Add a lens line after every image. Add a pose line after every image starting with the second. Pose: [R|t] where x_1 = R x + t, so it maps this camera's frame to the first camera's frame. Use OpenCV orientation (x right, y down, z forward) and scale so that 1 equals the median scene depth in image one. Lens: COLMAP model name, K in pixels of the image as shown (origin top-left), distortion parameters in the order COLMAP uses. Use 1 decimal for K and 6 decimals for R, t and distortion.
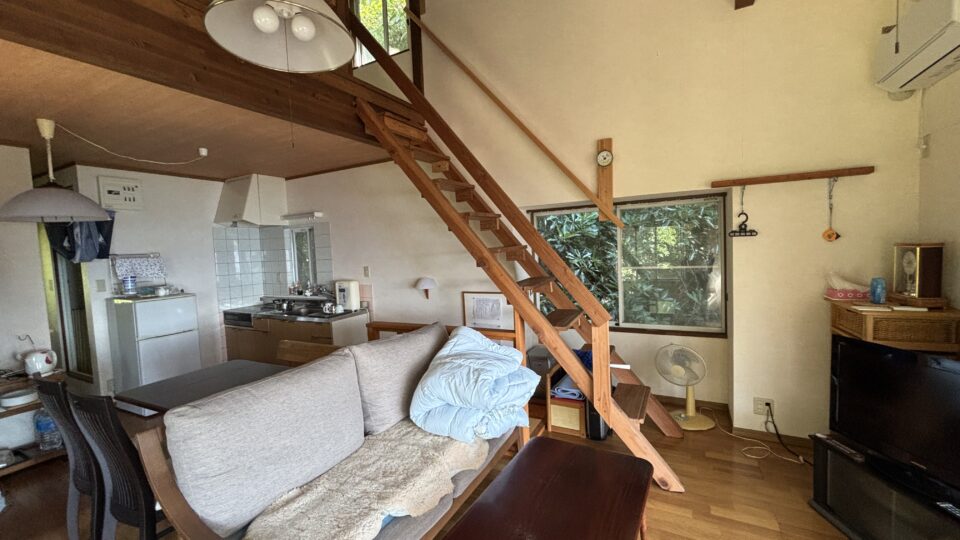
lens RADIAL K [[388.8, 0, 480.0], [0, 388.8, 270.0], [0, 0, 1]] dist [-0.000704, 0.000118]
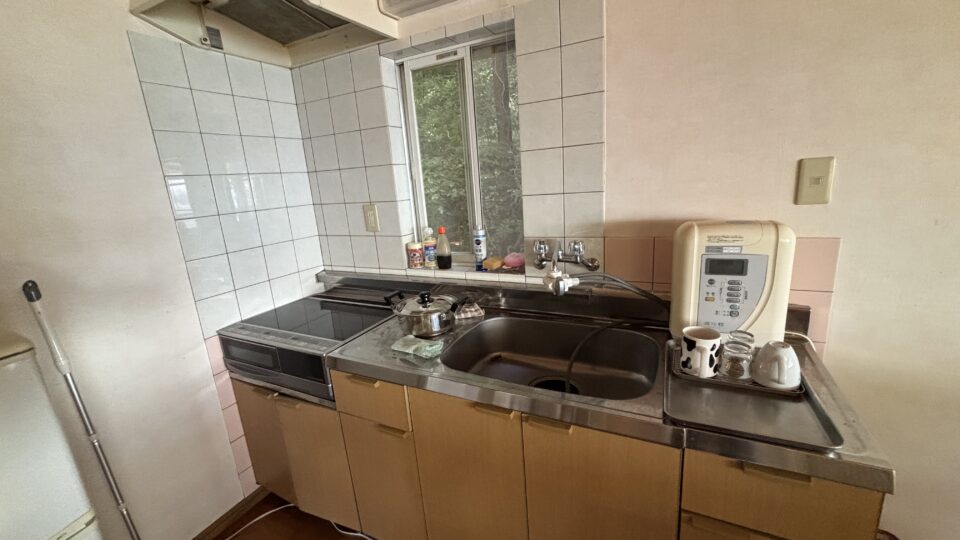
lens RADIAL K [[388.8, 0, 480.0], [0, 388.8, 270.0], [0, 0, 1]] dist [-0.000704, 0.000118]
pose [[0.999411, -0.031911, 0.012612, -0.568948], [0.029250, 0.984473, 0.173083, 0.011551], [-0.017939, -0.172612, 0.984827, 0.876329]]
